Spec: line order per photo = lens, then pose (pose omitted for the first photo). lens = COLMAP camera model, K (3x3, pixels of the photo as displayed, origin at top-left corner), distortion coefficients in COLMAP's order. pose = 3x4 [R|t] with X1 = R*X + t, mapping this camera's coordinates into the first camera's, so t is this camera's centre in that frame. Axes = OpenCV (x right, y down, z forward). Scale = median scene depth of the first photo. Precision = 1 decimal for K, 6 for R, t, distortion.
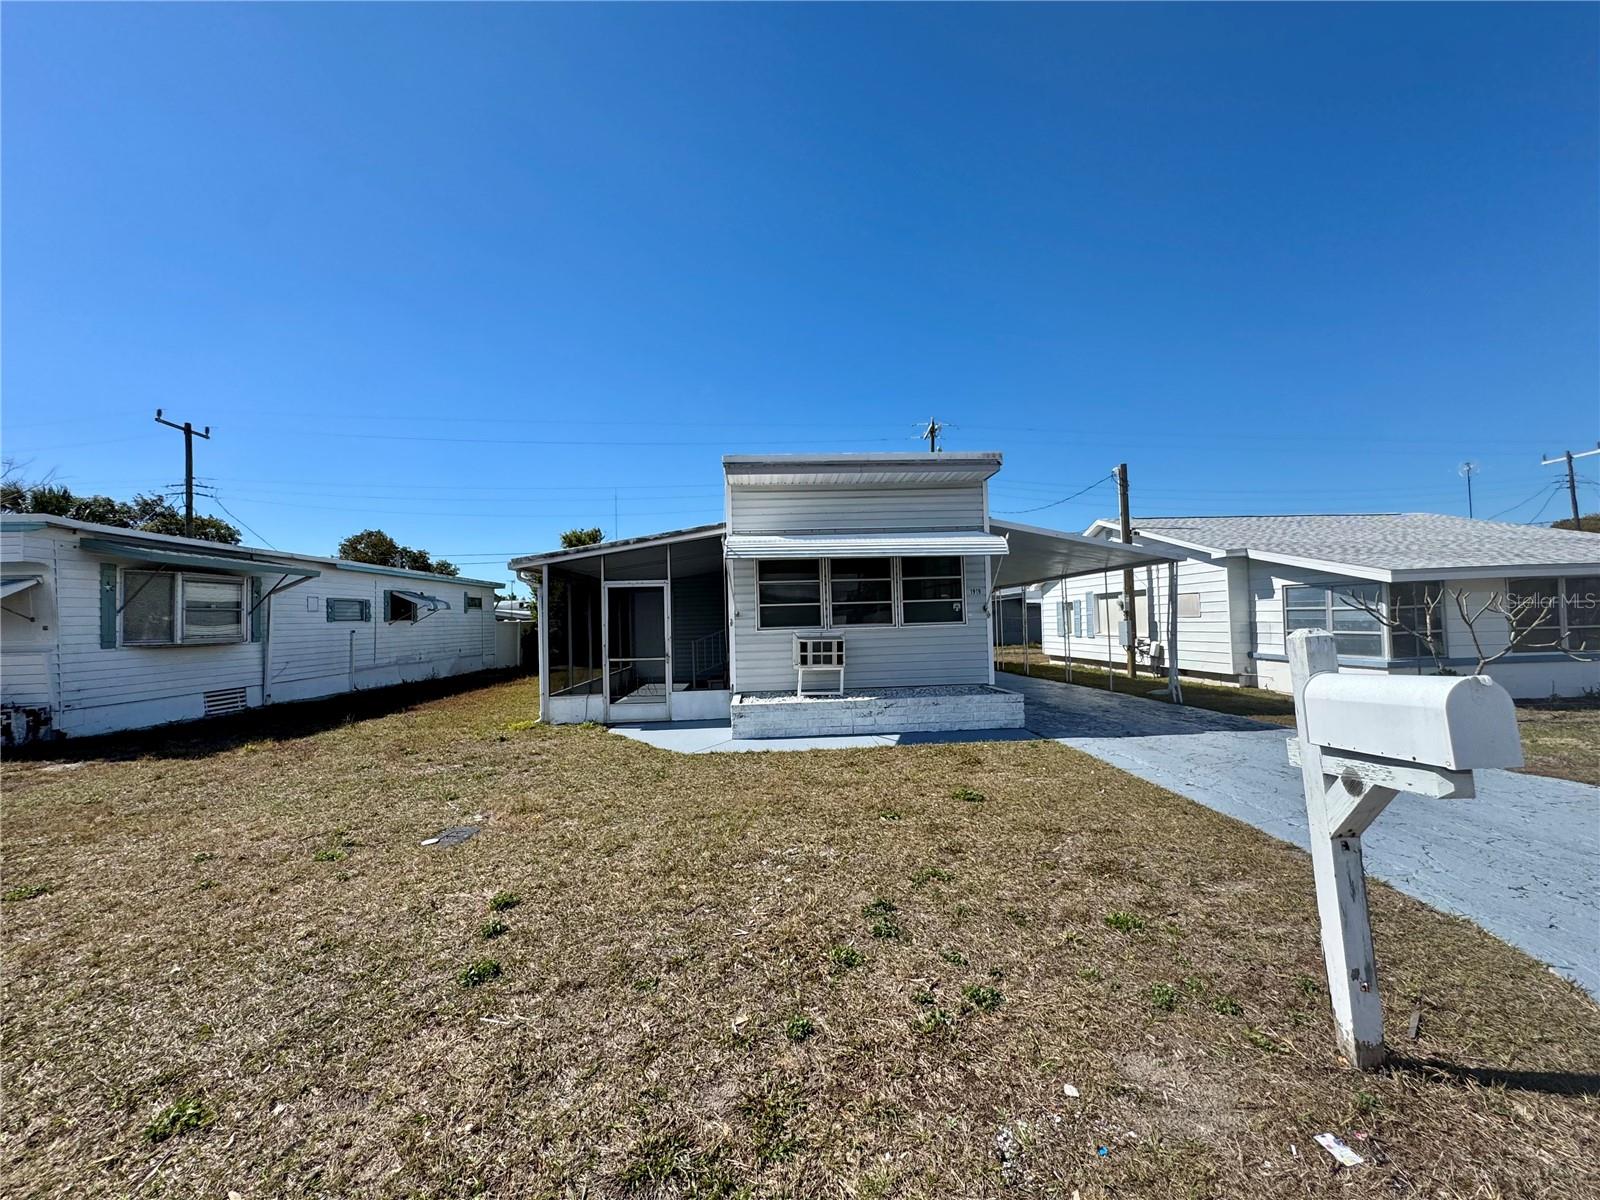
lens RADIAL K [[641.4, 0, 799.3], [0, 641.4, 603.5], [0, 0, 1]] dist [-0.003624, 0.000238]
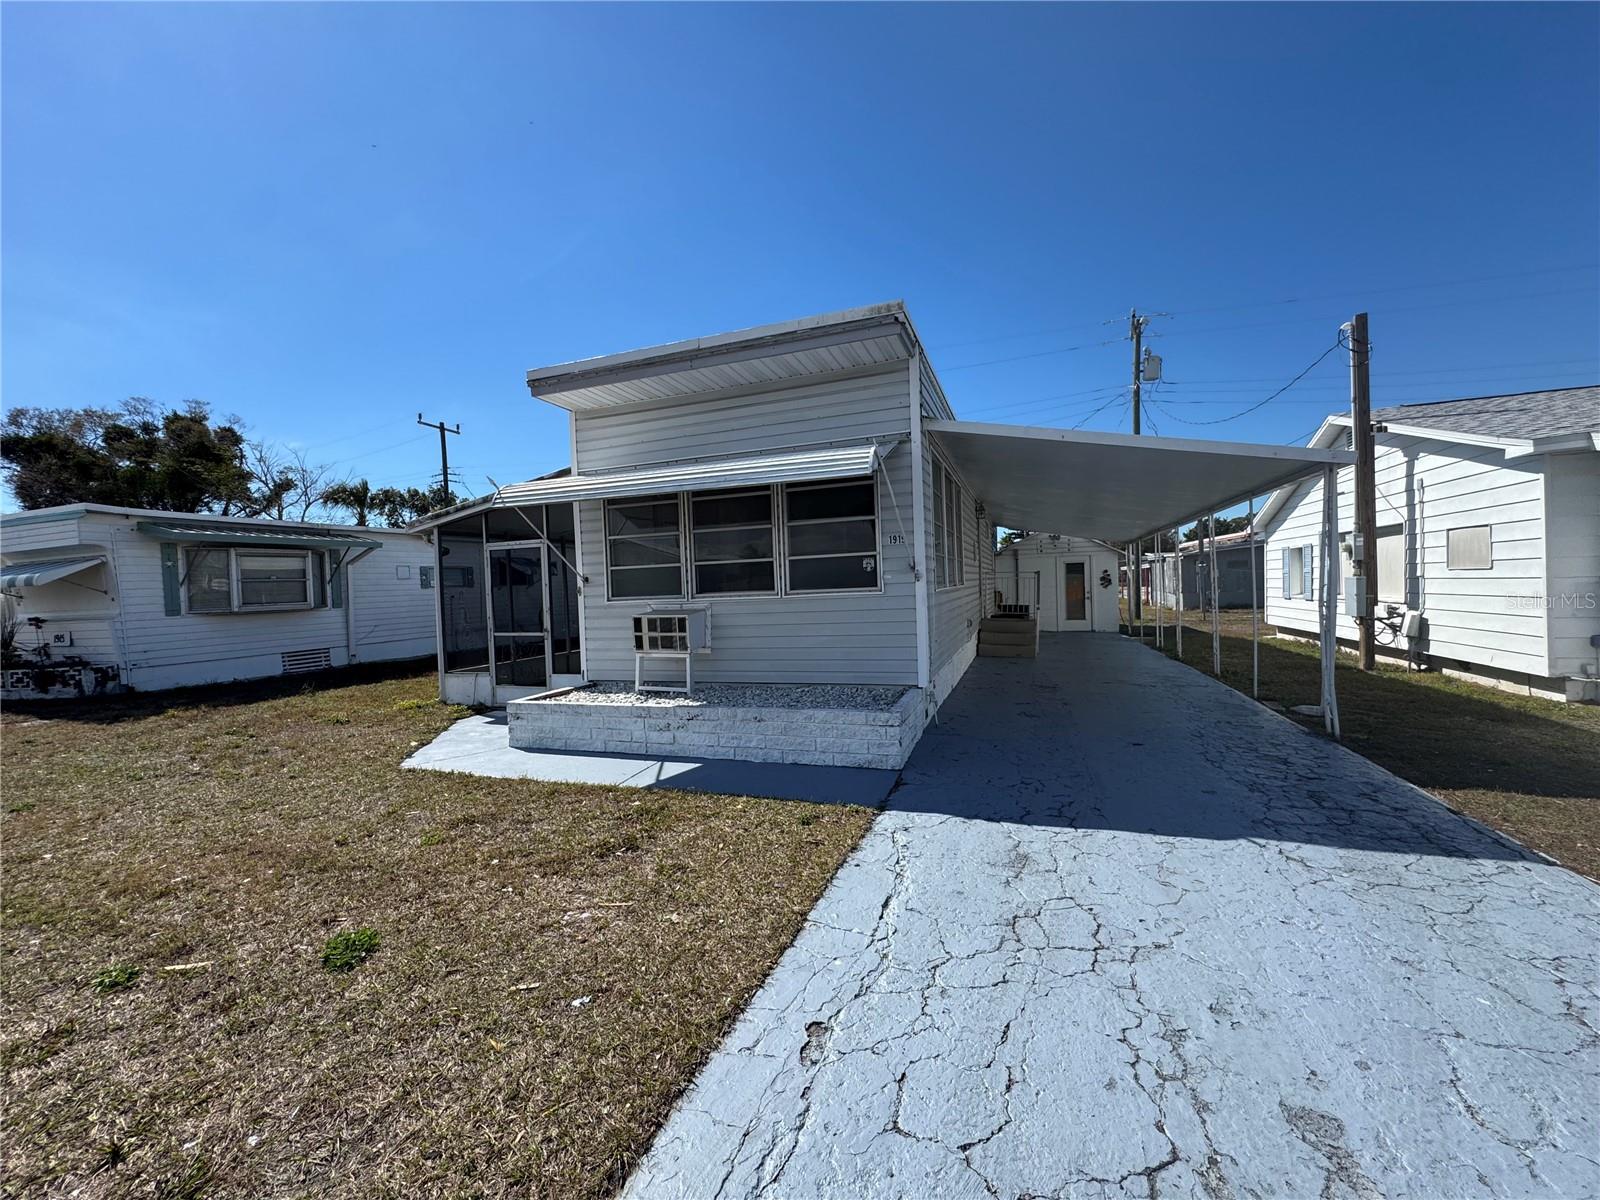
lens RADIAL K [[641.4, 0, 799.3], [0, 641.4, 603.5], [0, 0, 1]] dist [-0.003624, 0.000238]
pose [[0.918803, 0.002283, -0.394710, 0.435735], [0.024695, 0.997692, 0.063255, 0.001948], [0.393943, -0.067867, 0.916626, 0.381939]]
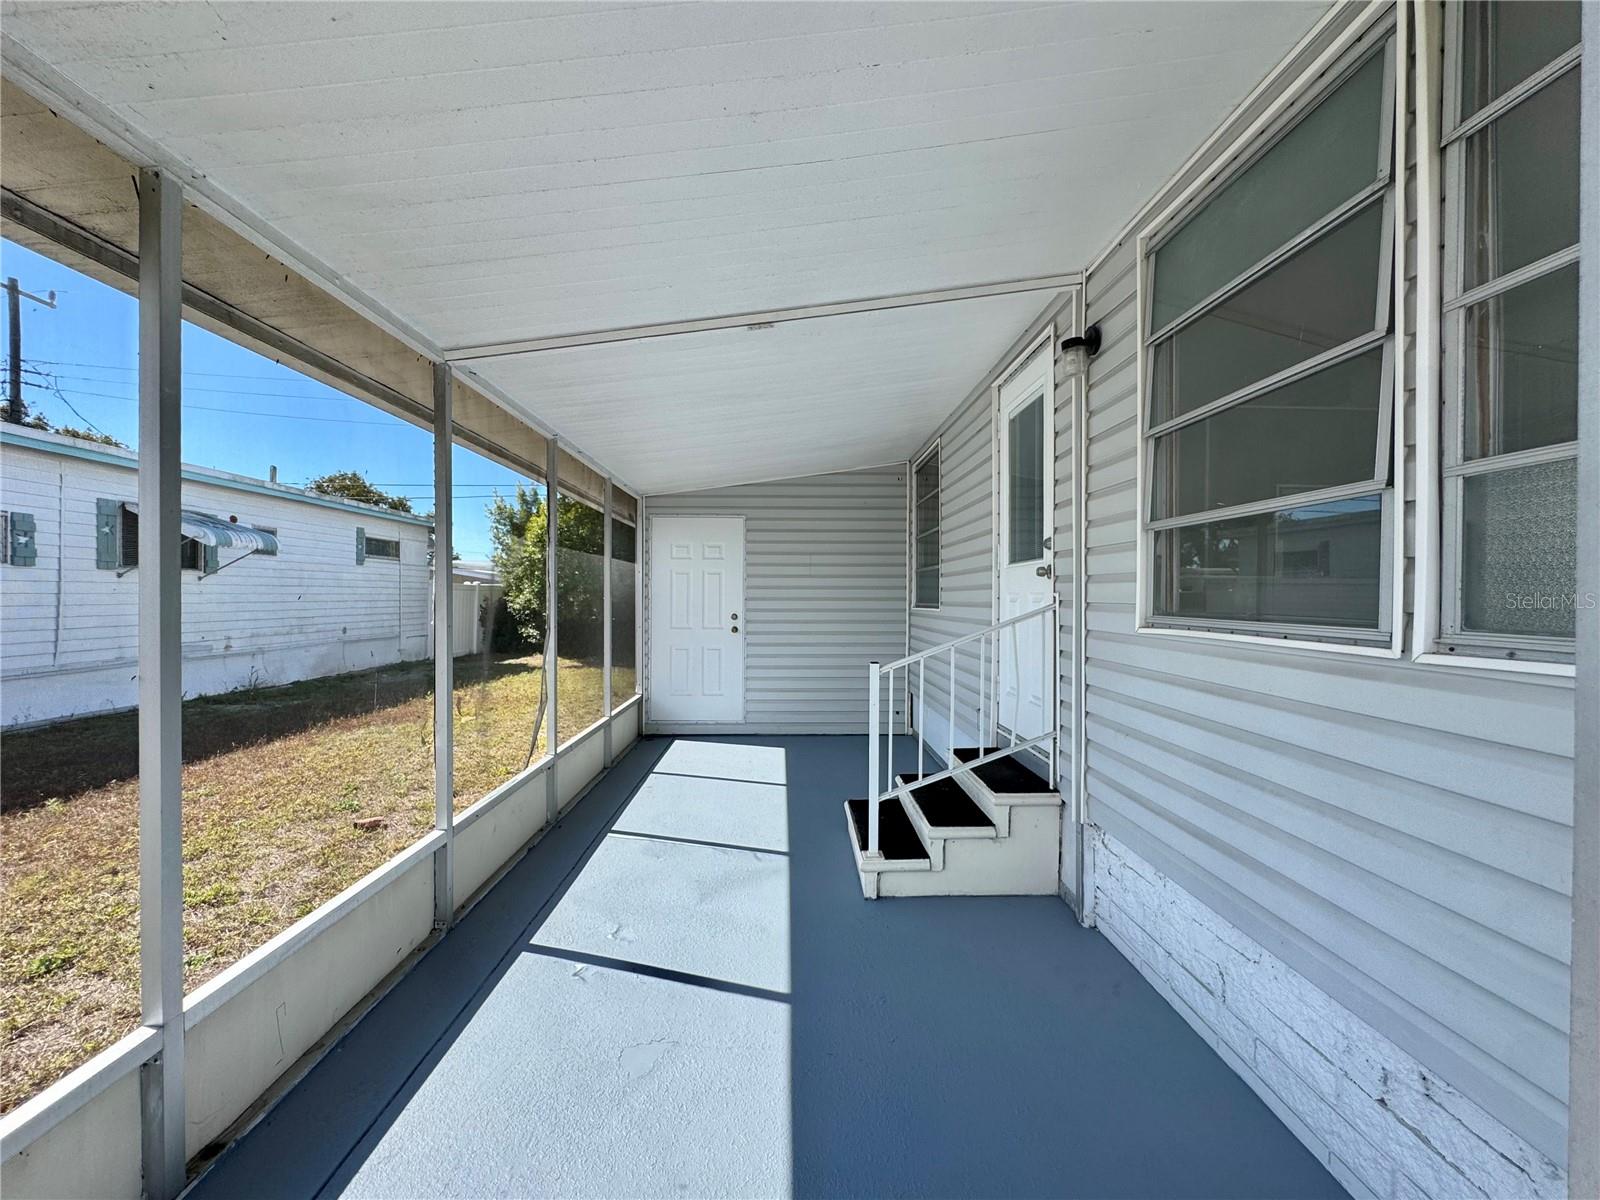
lens RADIAL K [[641.4, 0, 799.3], [0, 641.4, 603.5], [0, 0, 1]] dist [-0.003624, 0.000238]
pose [[0.998822, 0.033029, -0.035559, -0.248138], [-0.031758, 0.998856, 0.035744, 0.037181], [0.036699, -0.034572, 0.998728, 1.002500]]
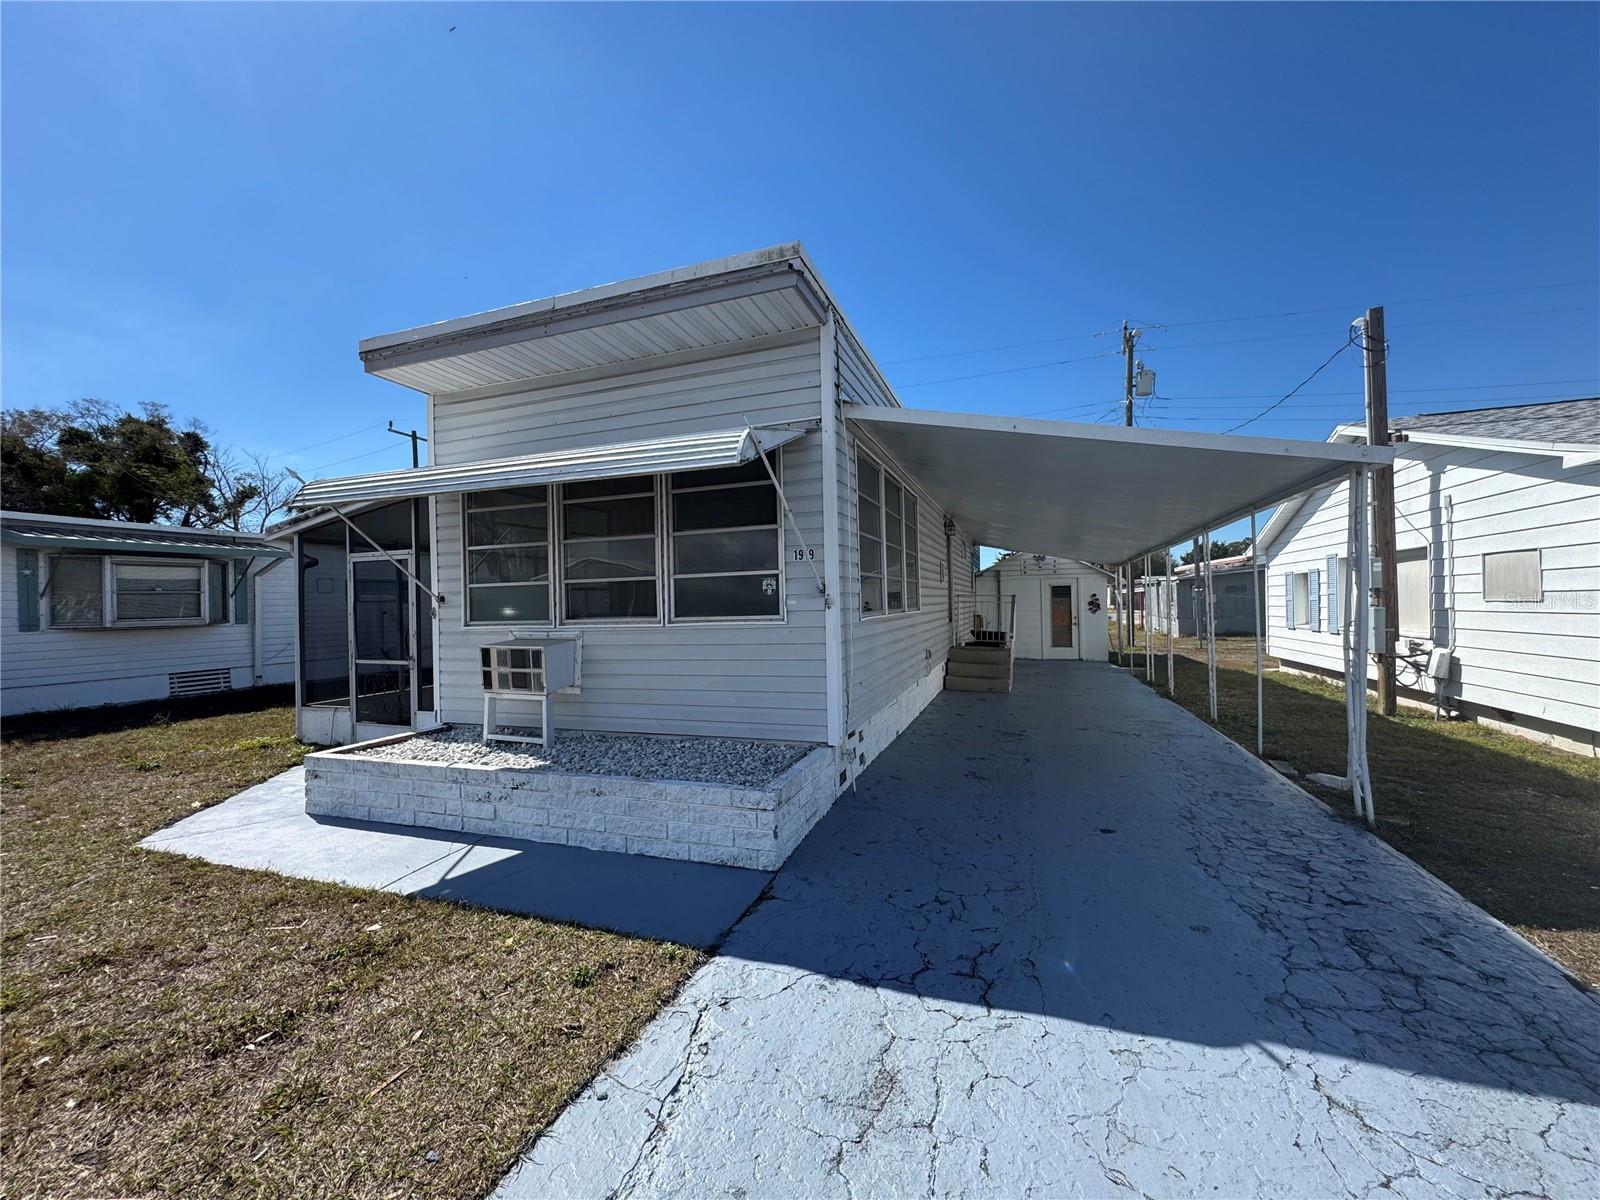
lens RADIAL K [[641.4, 0, 799.3], [0, 641.4, 603.5], [0, 0, 1]] dist [-0.003624, 0.000238]
pose [[0.919711, 0.004633, -0.392569, 0.465783], [0.010094, 0.999321, 0.035442, 0.001250], [0.392467, -0.036559, 0.919039, 0.545681]]
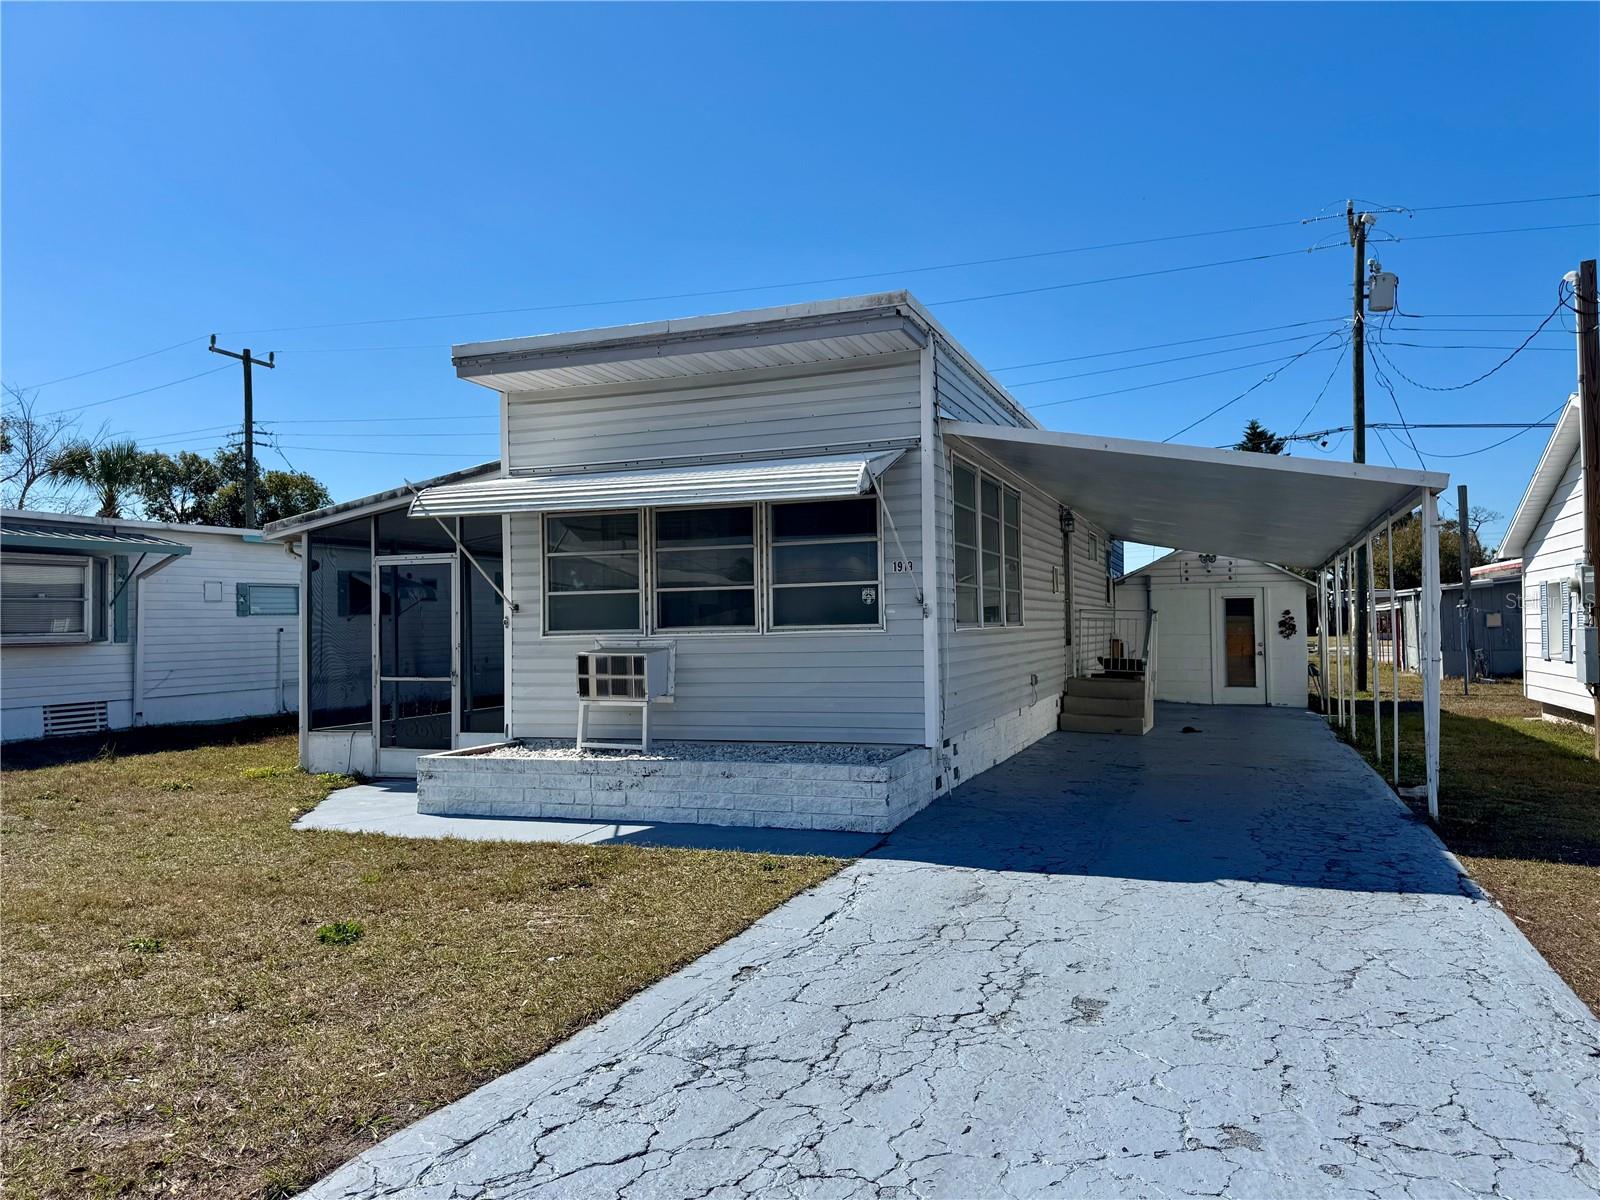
lens RADIAL K [[1116.7, 0, 809.3], [0, 1116.7, 601.6], [0, 0, 1]] dist [0.161293, -0.281321]
pose [[0.910866, 0.001571, -0.412699, 0.580551], [0.003945, 0.999914, 0.012514, -0.001793], [0.412683, -0.013027, 0.910781, 0.143881]]
